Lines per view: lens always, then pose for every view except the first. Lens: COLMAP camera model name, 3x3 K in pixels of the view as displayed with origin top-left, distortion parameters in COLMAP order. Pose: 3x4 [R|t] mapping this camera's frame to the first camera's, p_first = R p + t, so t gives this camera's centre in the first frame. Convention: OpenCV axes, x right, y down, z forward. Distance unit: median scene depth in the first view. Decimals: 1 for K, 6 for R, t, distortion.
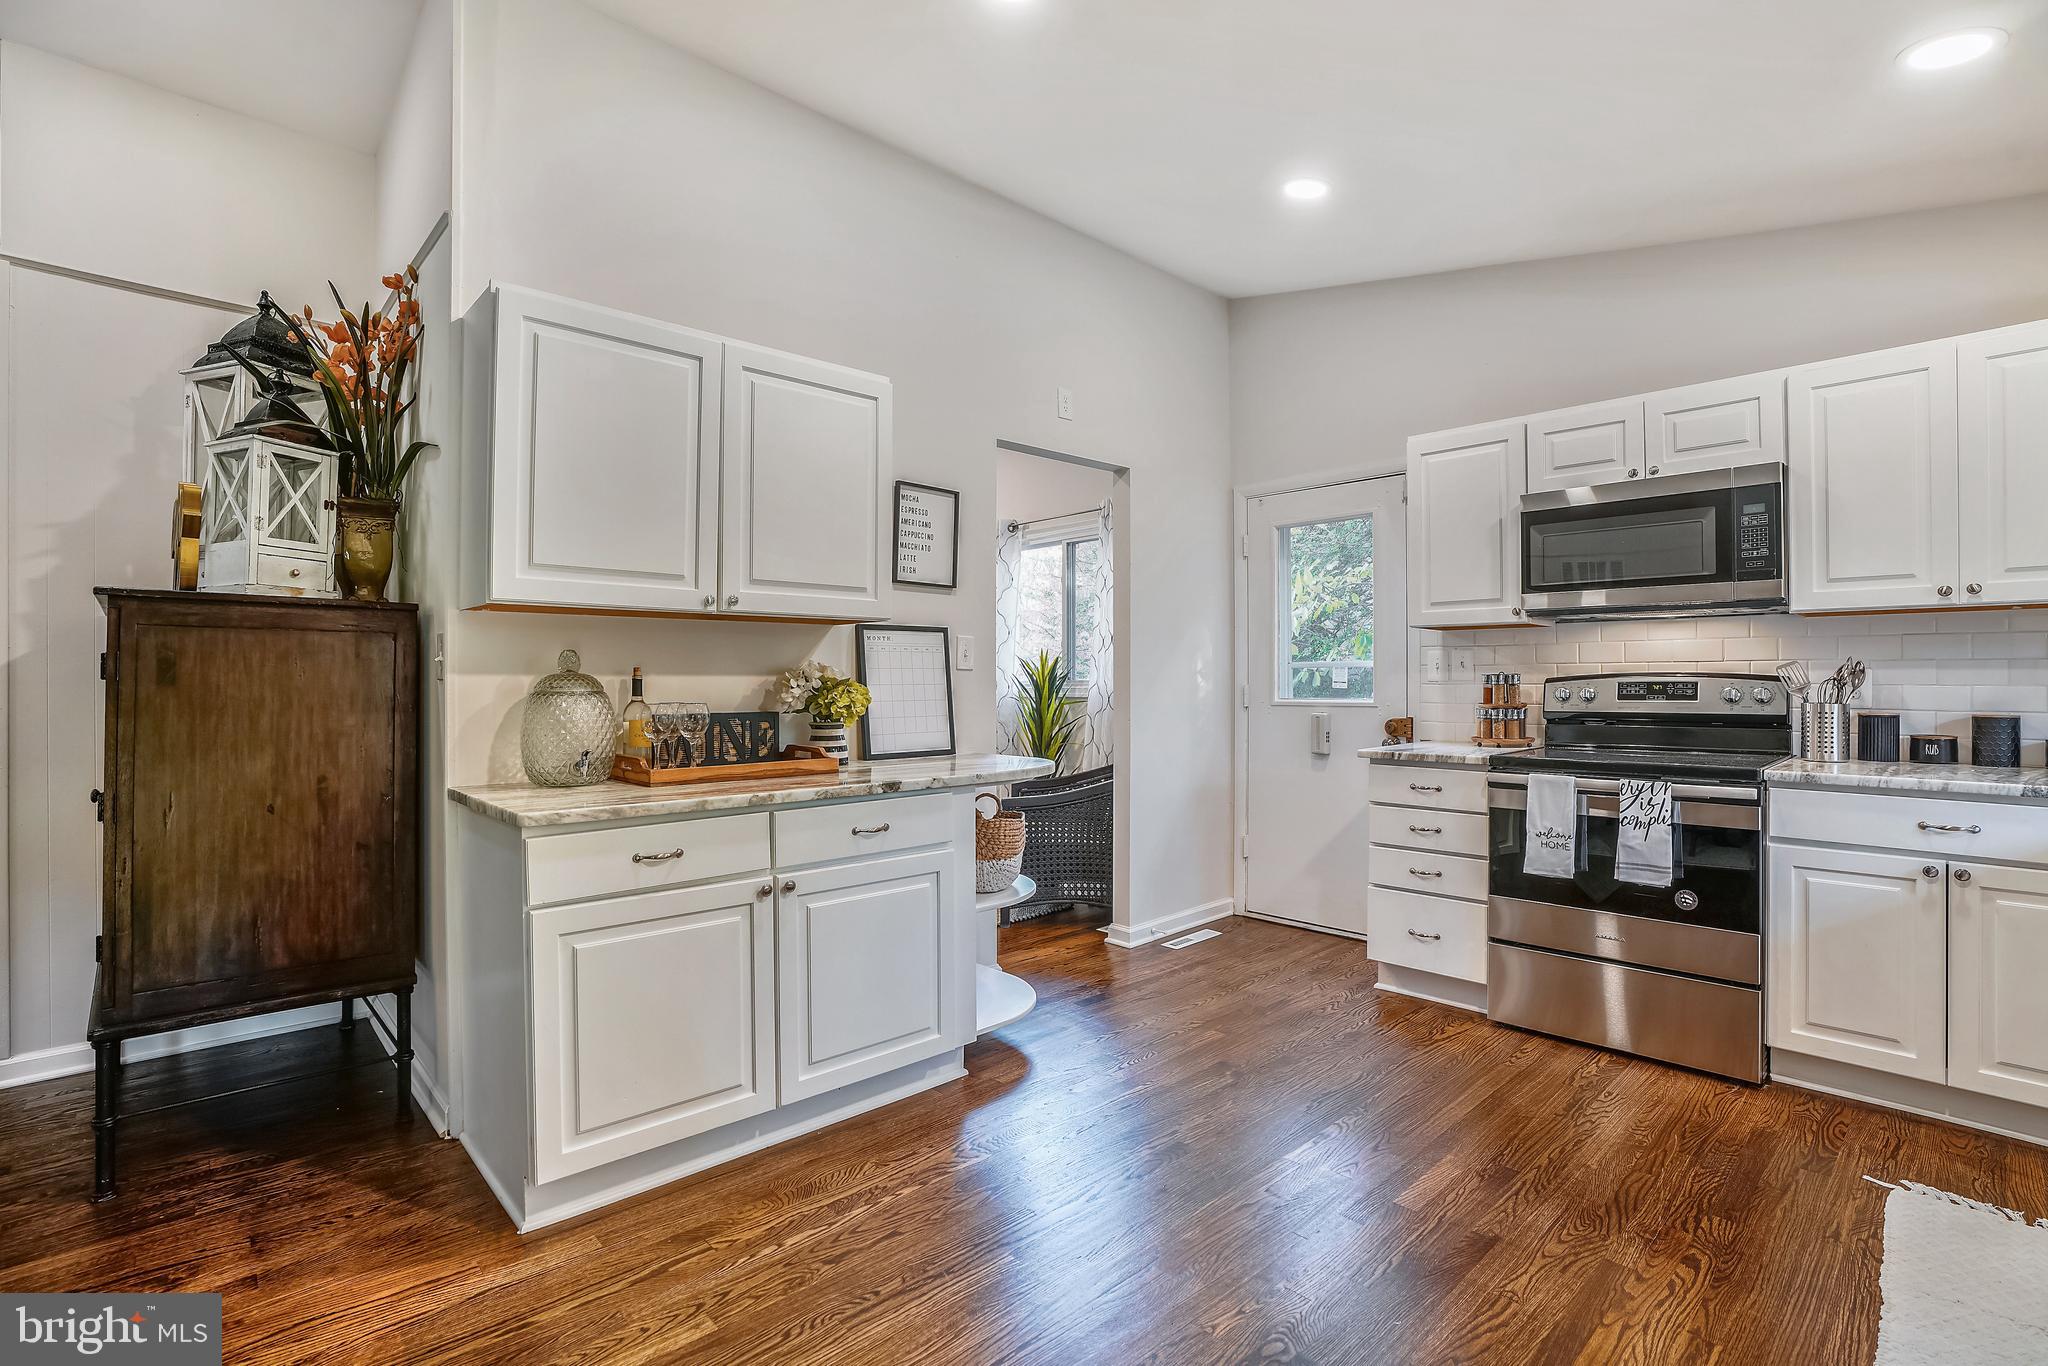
lens RADIAL K [[939.8, 0, 1030.8], [0, 939.8, 672.4], [0, 0, 1]] dist [-0.064285, 0.025932]
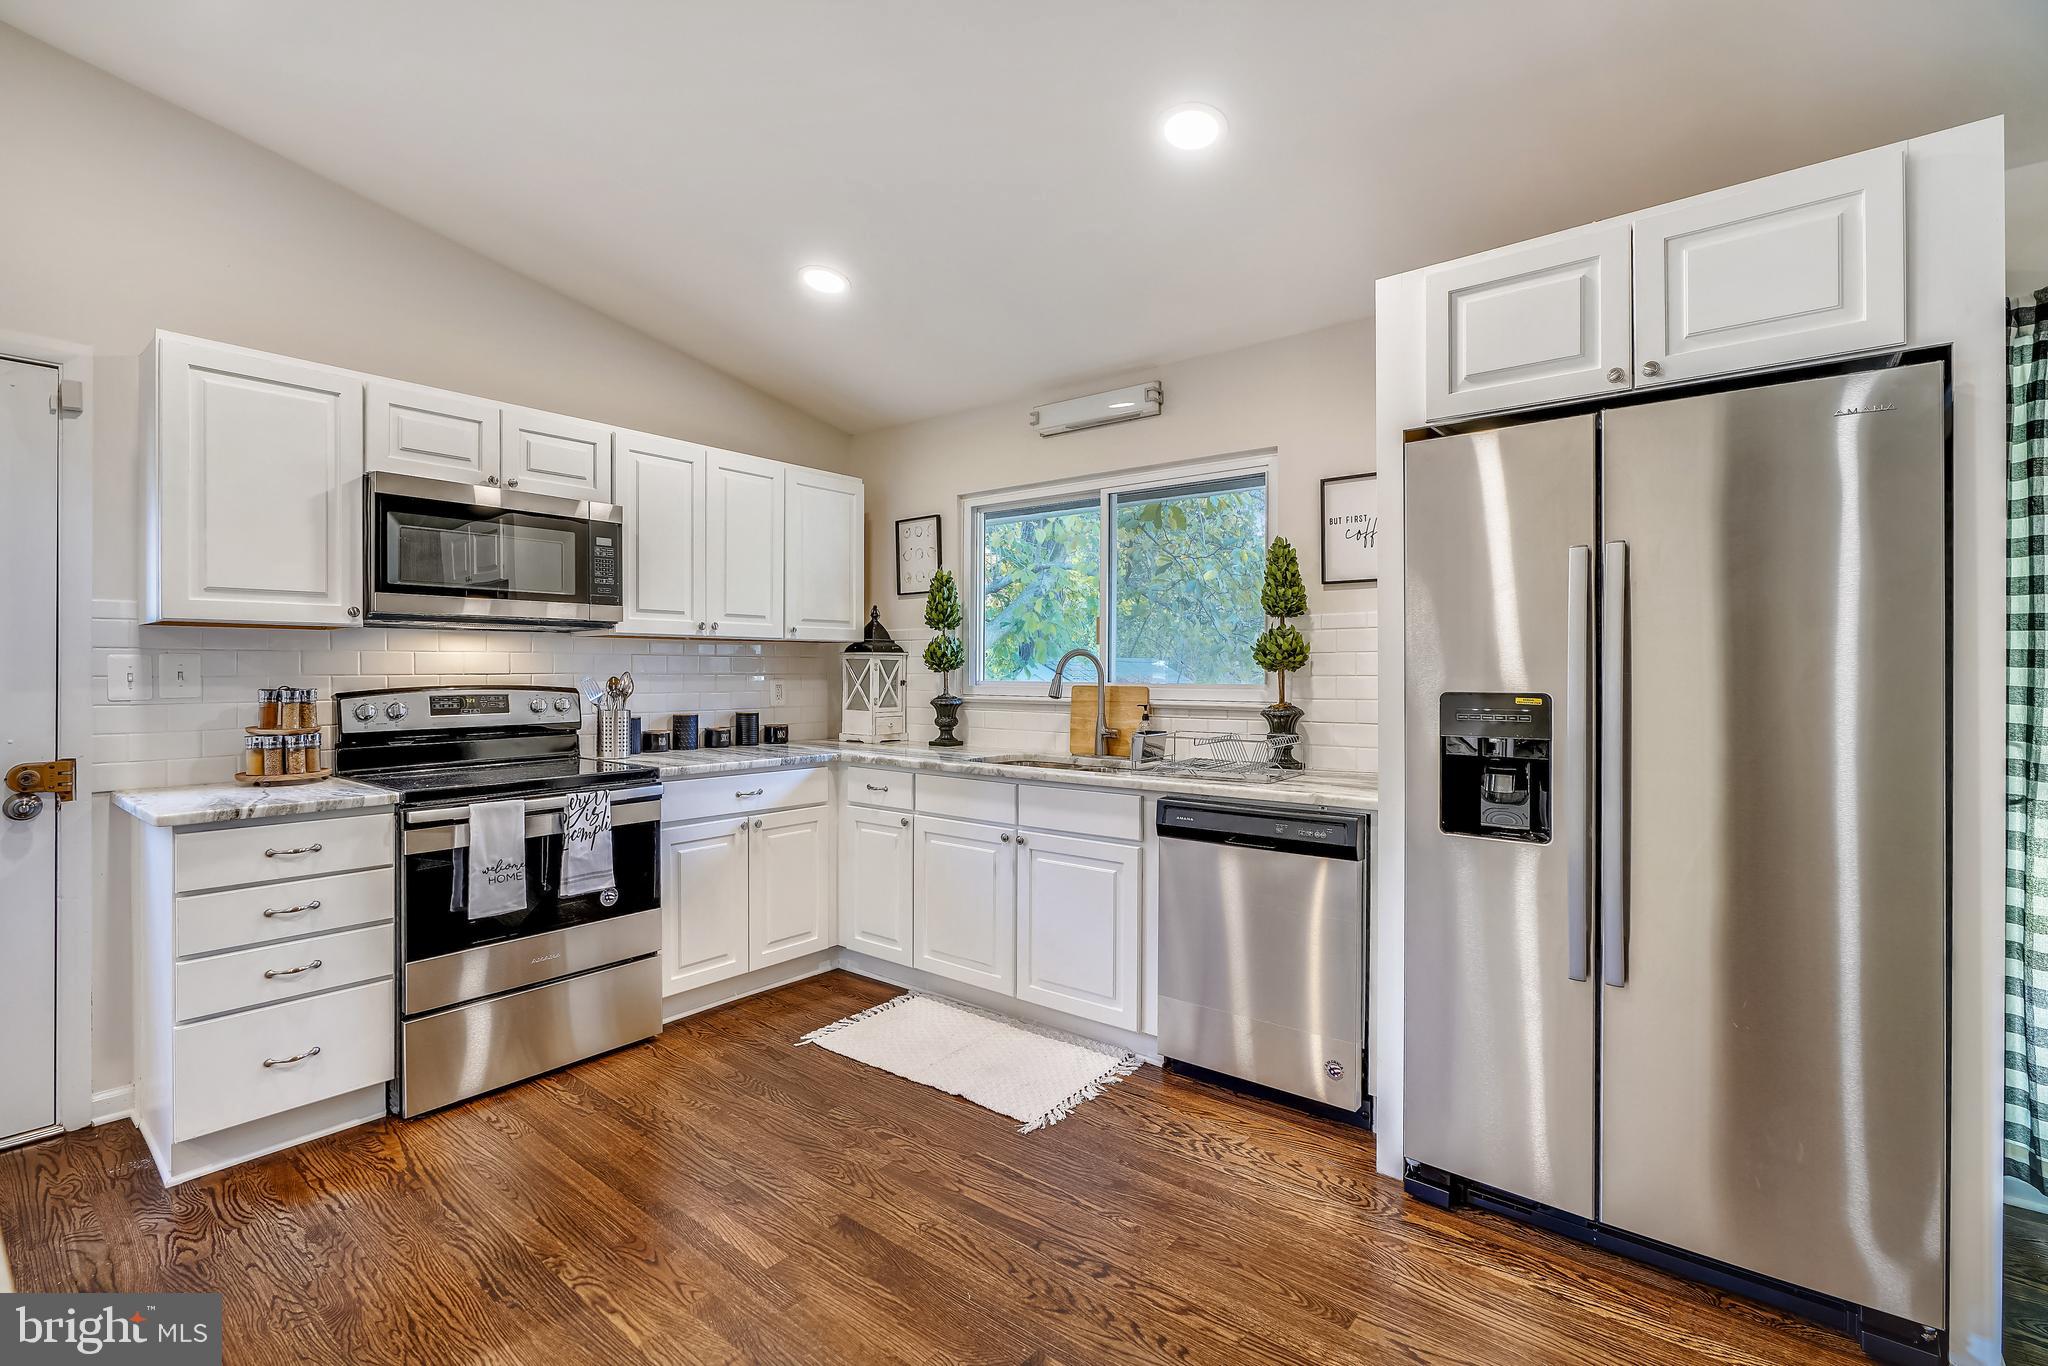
lens RADIAL K [[939.8, 0, 1030.8], [0, 939.8, 672.4], [0, 0, 1]] dist [-0.064285, 0.025932]
pose [[-0.173346, -0.000717, 0.984861, -0.423424], [-0.004872, 0.999988, -0.000129, -0.018469], [-0.984849, -0.004820, -0.173348, 0.652798]]
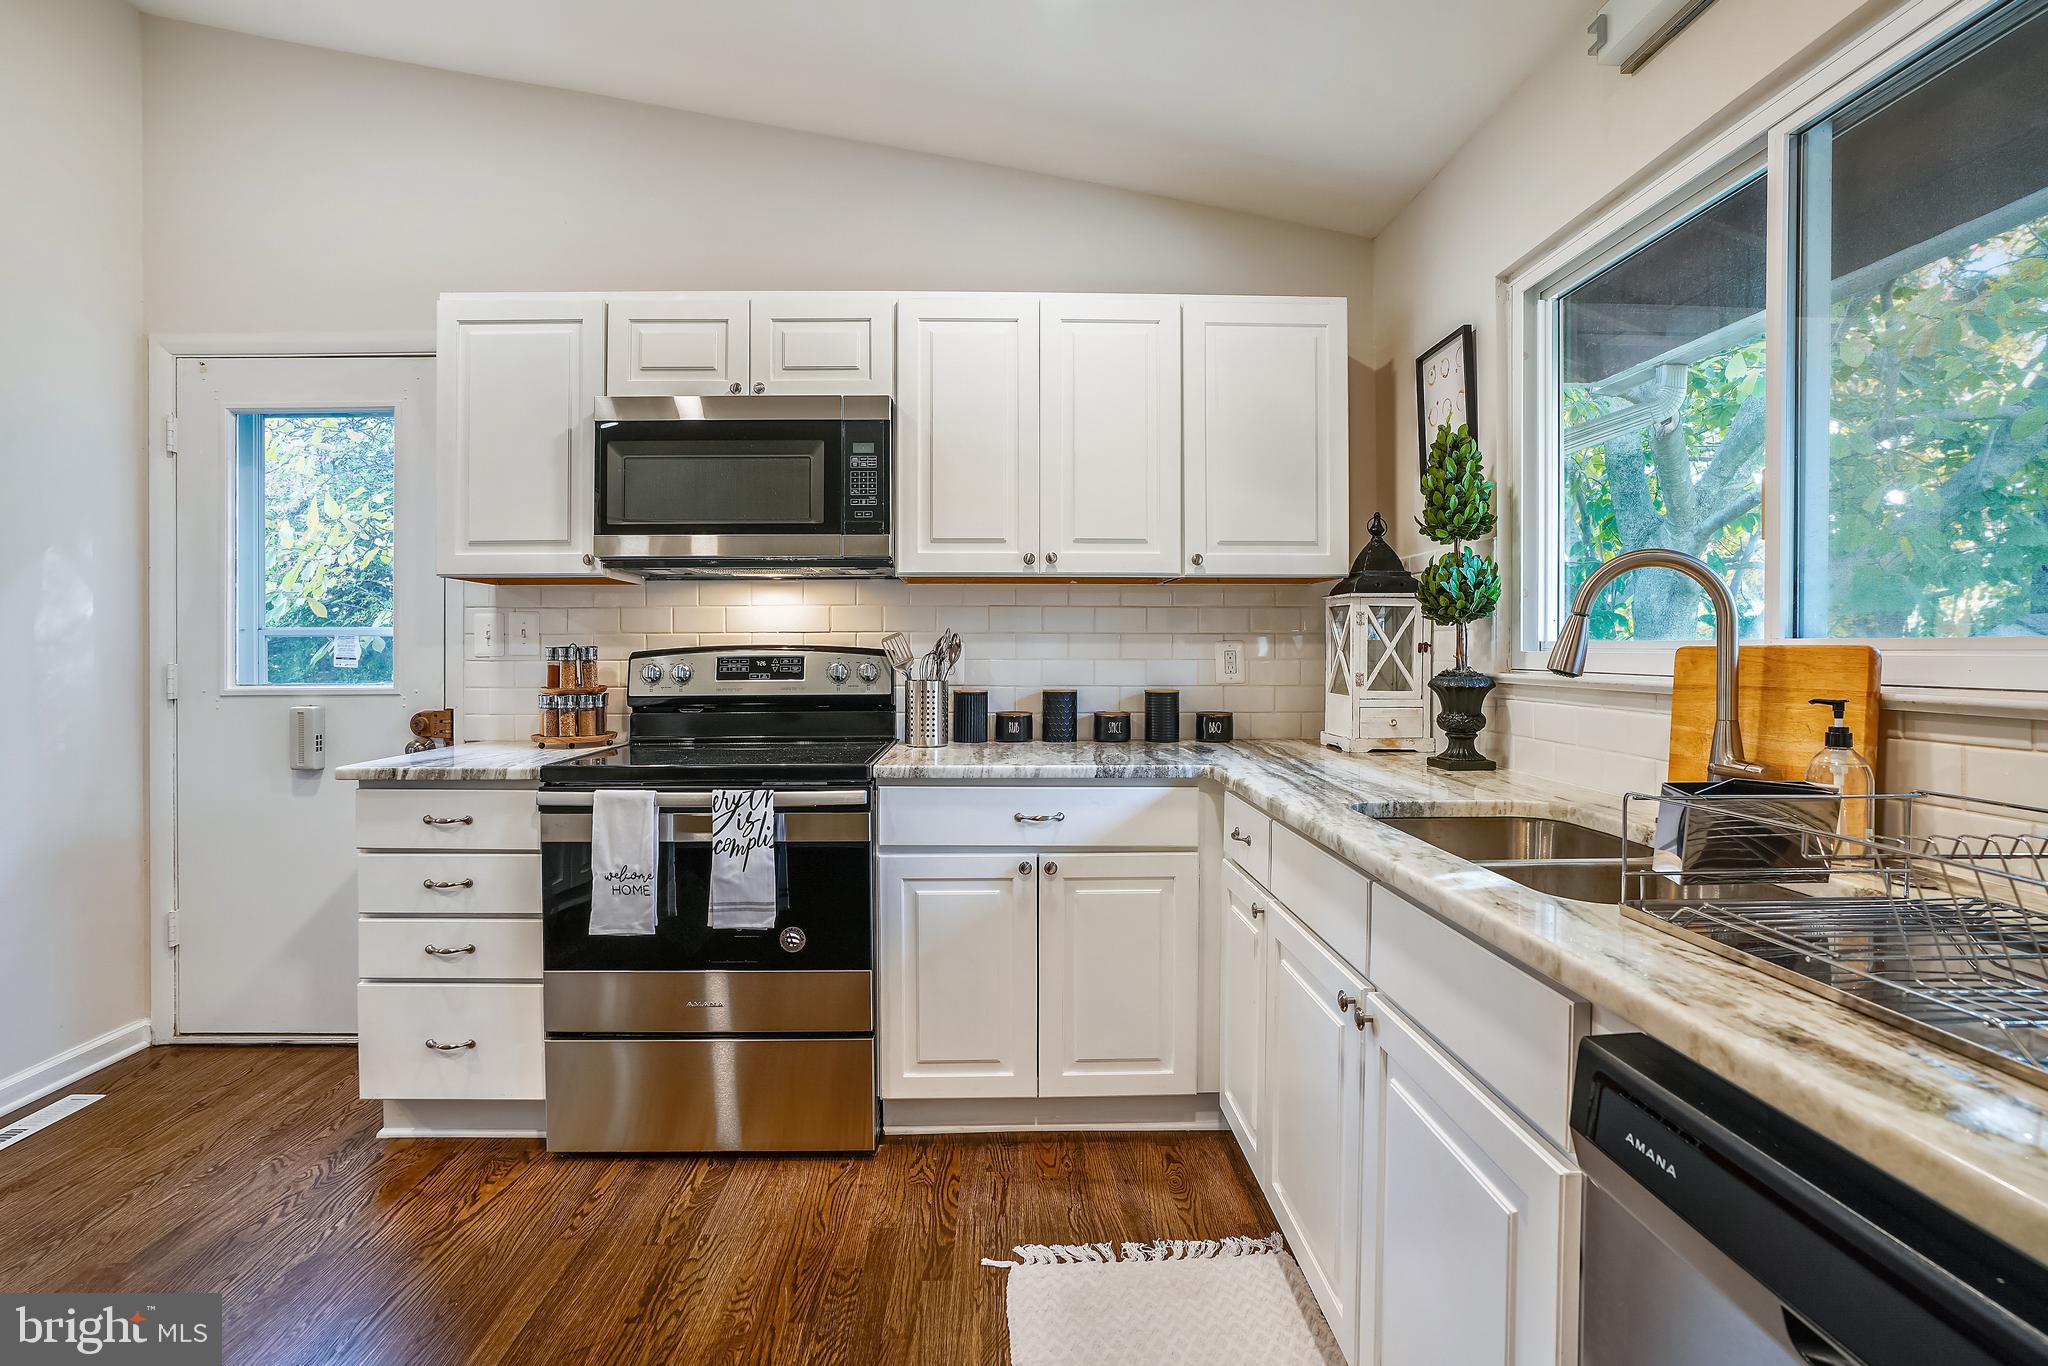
lens RADIAL K [[979.4, 0, 1026.9], [0, 979.4, 658.4], [0, 0, 1]] dist [-0.067942, 0.032731]
pose [[0.658535, -0.004700, 0.752536, 0.216052], [-0.004659, 0.999936, 0.010322, 0.002003], [-0.752536, -0.010304, 0.658470, 0.291494]]
